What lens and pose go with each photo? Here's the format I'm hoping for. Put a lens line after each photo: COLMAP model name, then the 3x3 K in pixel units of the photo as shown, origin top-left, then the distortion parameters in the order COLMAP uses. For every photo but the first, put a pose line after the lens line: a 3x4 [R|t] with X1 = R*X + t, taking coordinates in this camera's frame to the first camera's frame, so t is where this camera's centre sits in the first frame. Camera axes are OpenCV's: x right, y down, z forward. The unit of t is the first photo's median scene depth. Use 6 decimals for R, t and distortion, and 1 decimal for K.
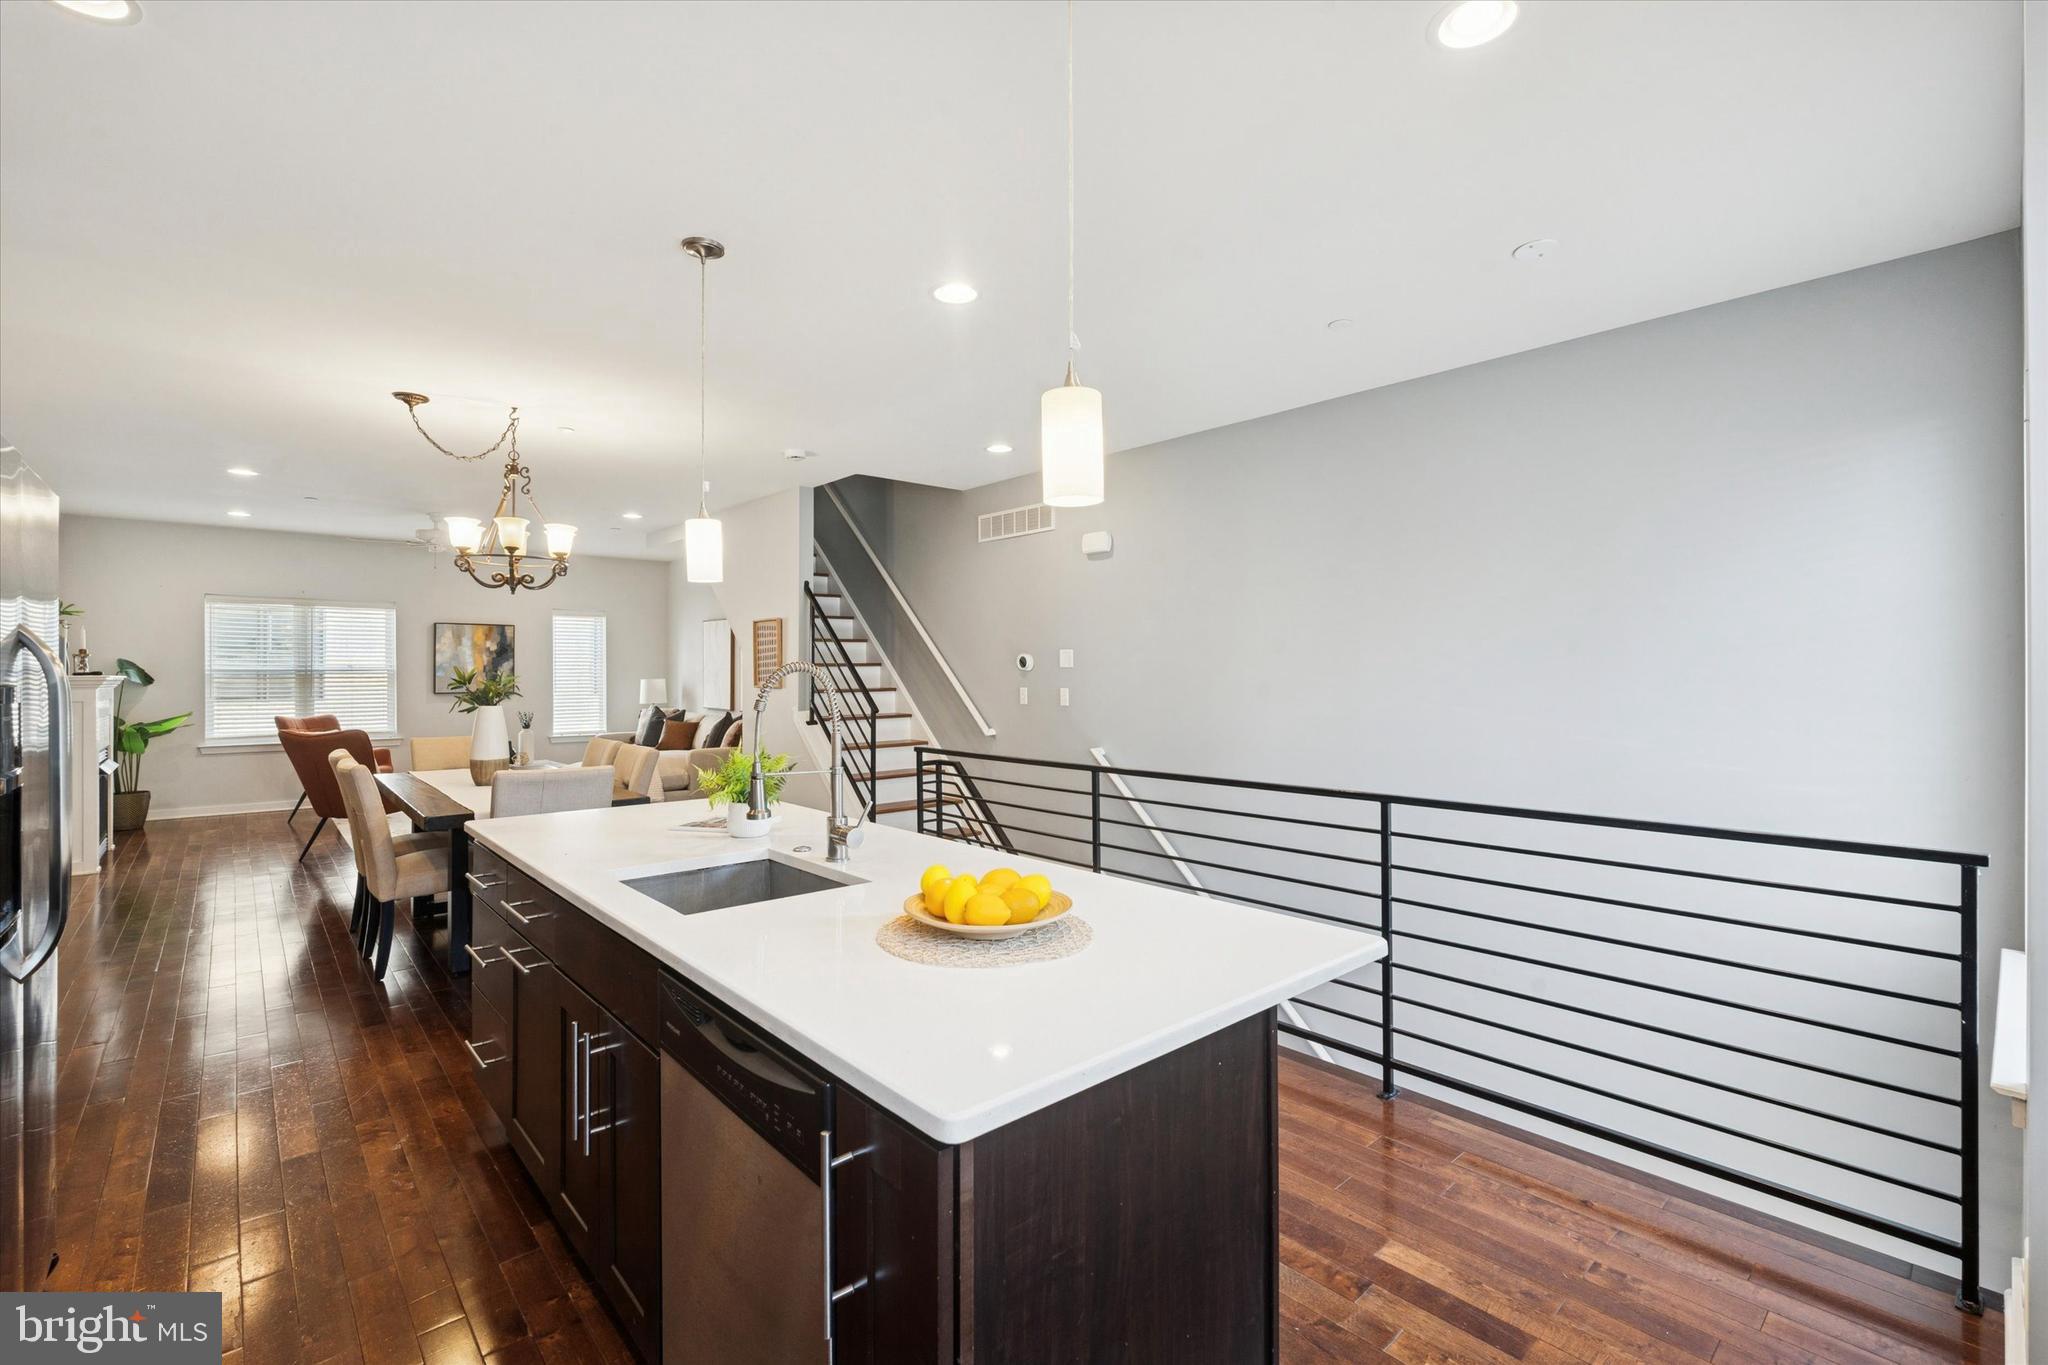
lens RADIAL K [[904.2, 0, 1018.5], [0, 904.2, 671.4], [0, 0, 1]] dist [-0.002273, -0.000235]
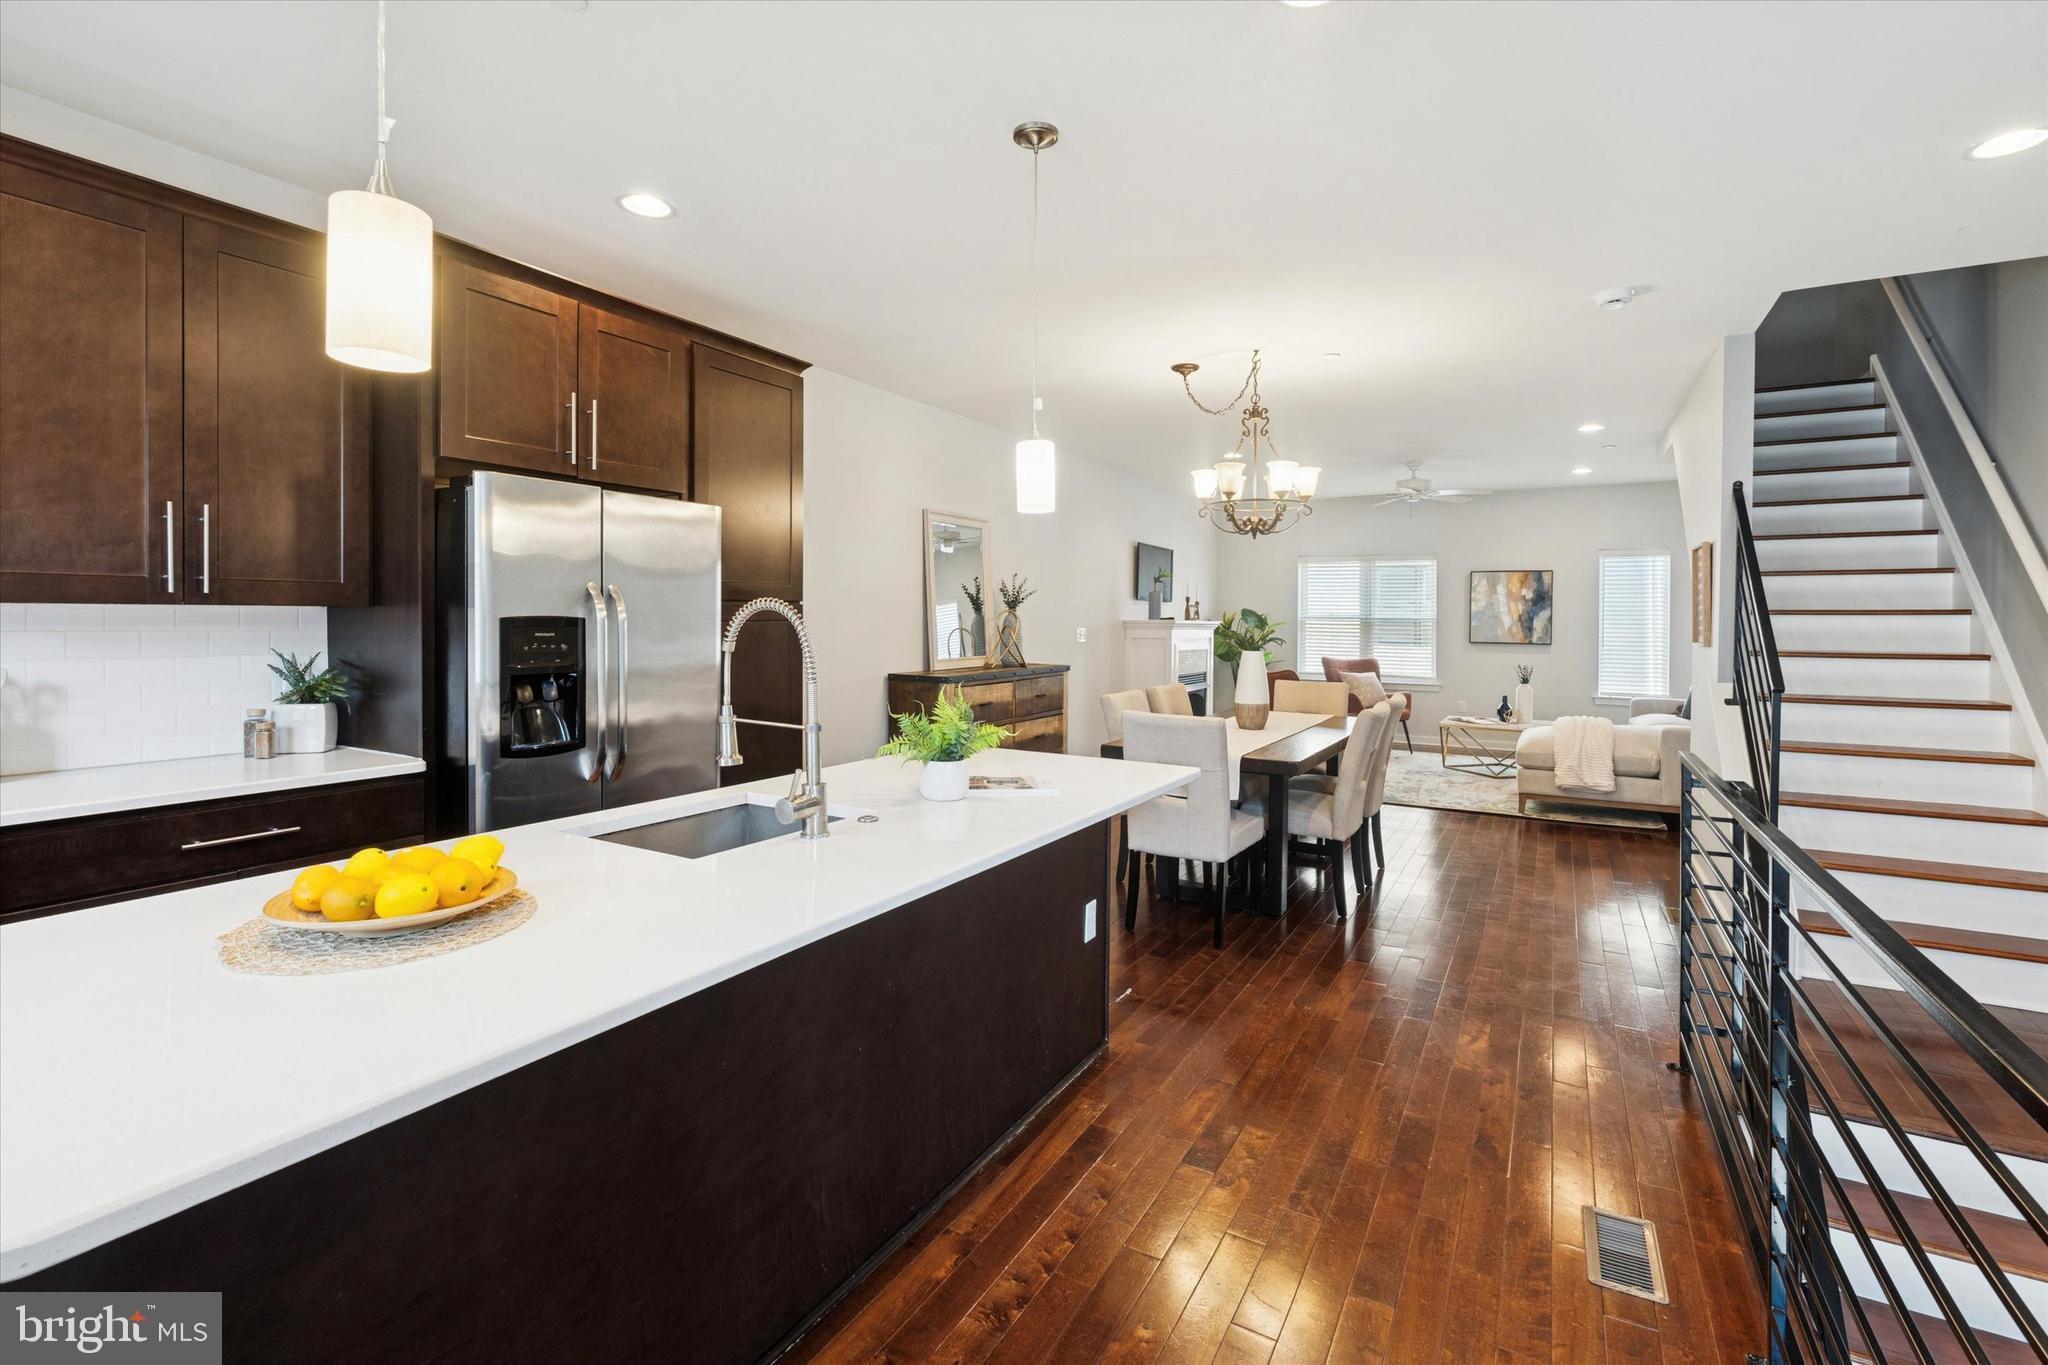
lens RADIAL K [[917.0, 0, 1025.4], [0, 917.0, 629.6], [0, 0, 1]] dist [0.000231, 0.000033]
pose [[0.321800, 0.016603, -0.946662, 0.187810], [-0.010350, 0.999848, 0.014018, 0.001348], [0.946751, 0.005286, 0.321923, 0.261172]]
